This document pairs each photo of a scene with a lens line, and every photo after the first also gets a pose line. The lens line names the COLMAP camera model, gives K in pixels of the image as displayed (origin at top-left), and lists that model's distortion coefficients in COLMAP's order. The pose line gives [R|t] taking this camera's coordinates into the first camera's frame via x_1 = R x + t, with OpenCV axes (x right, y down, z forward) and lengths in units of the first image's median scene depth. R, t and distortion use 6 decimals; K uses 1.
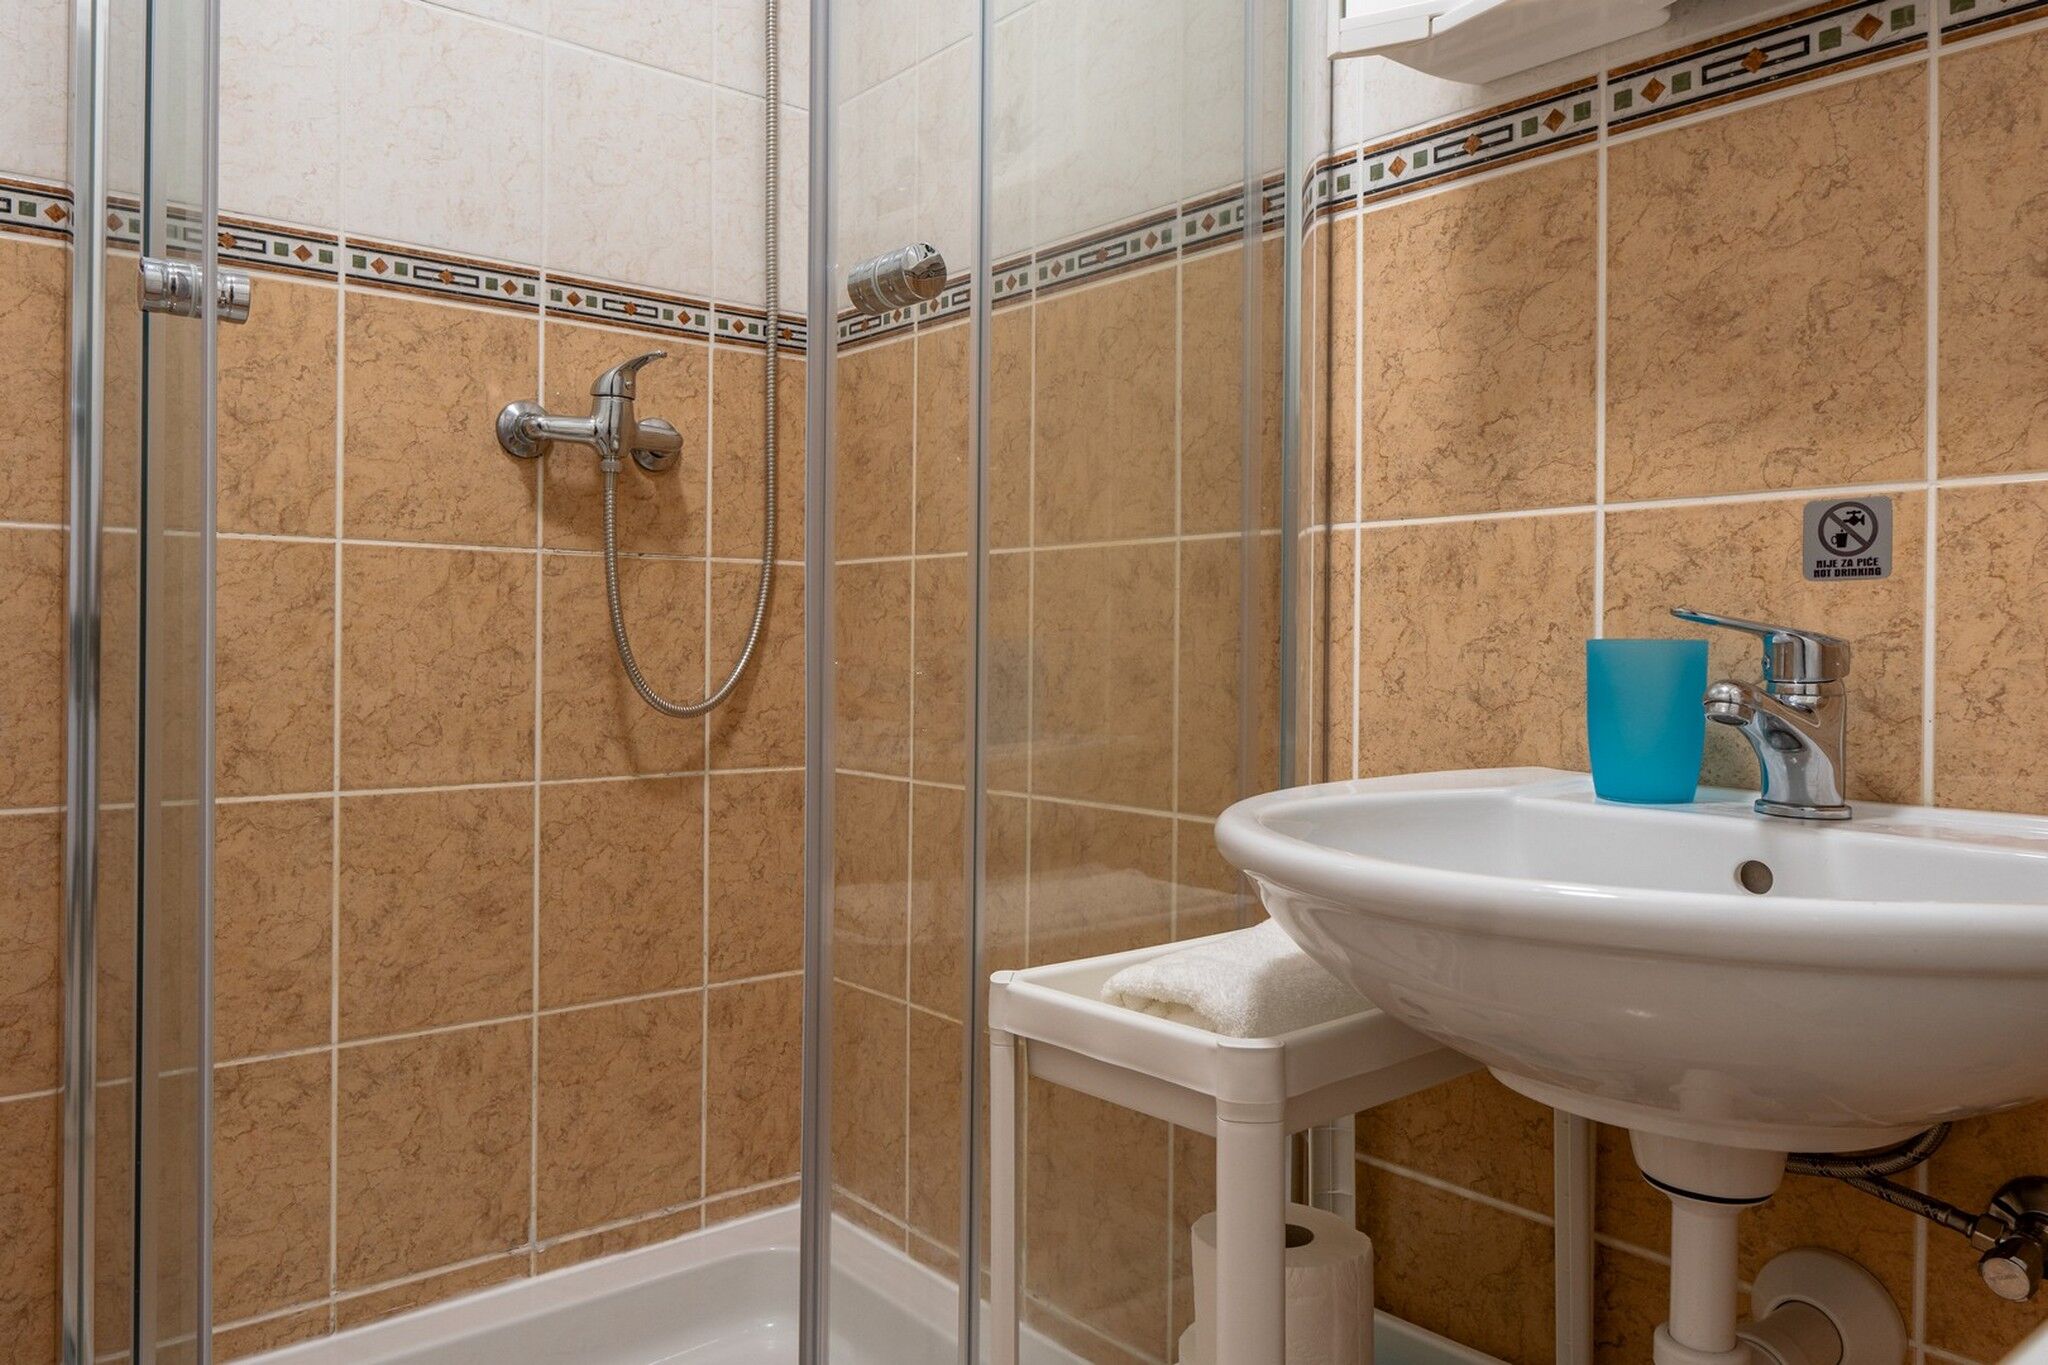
lens RADIAL K [[1425.1, 0, 1019.2], [0, 1425.1, 682.1], [0, 0, 1]] dist [0.005155, -0.008580]
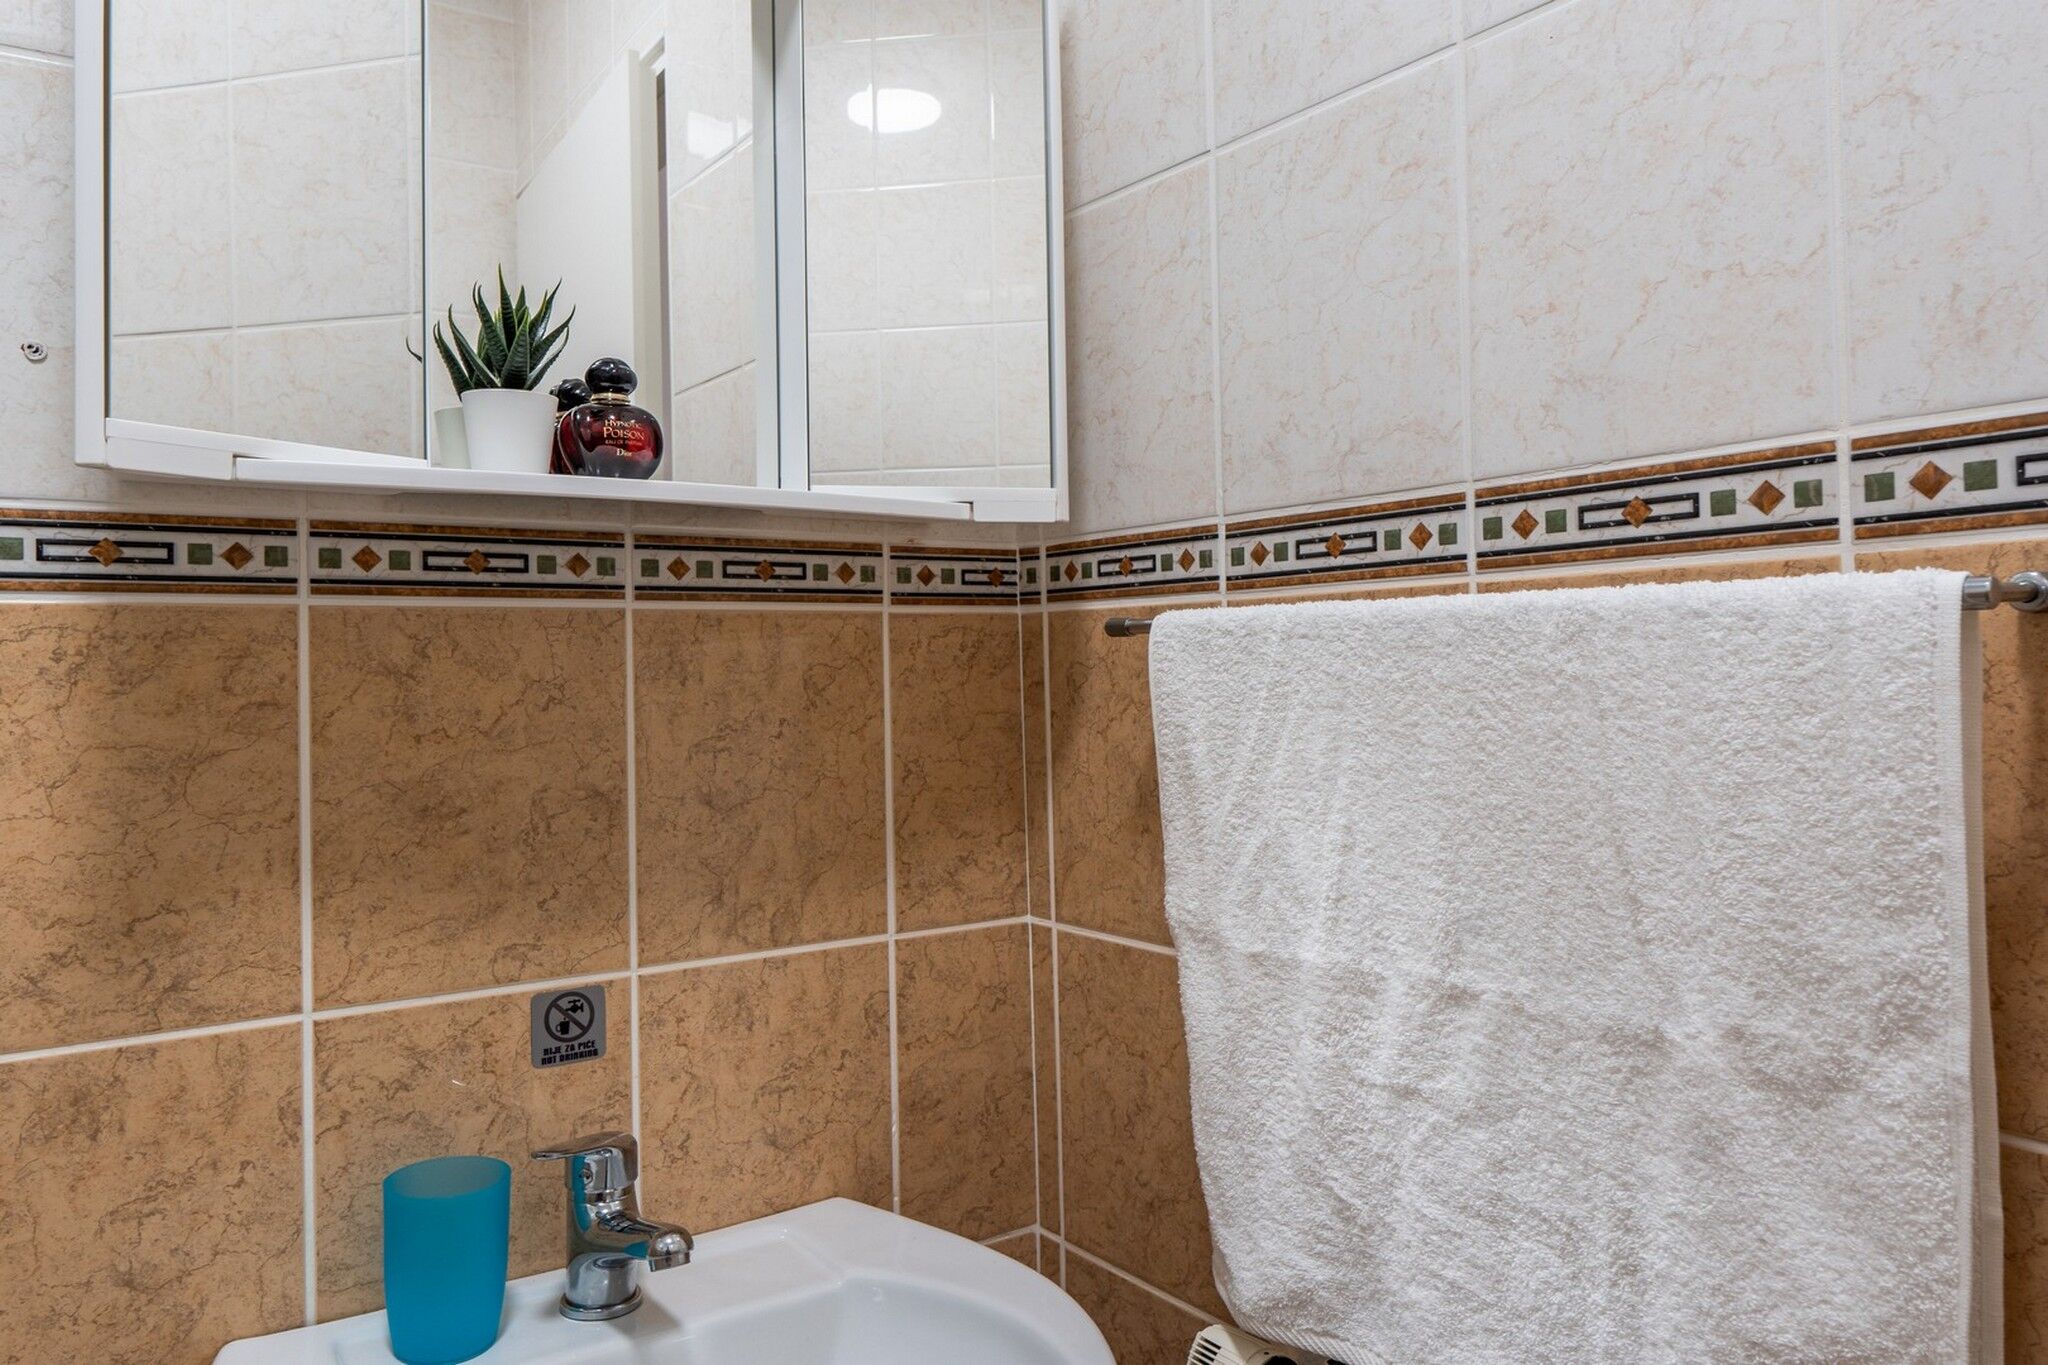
lens RADIAL K [[1454.5, 0, 1018.0], [0, 1454.5, 692.7], [0, 0, 1]] dist [0.002497, -0.005383]
pose [[0.088040, -0.017810, 0.995958, -0.444948], [0.042248, 0.999007, 0.014130, -0.325678], [-0.995221, 0.040833, 0.088705, 0.508828]]
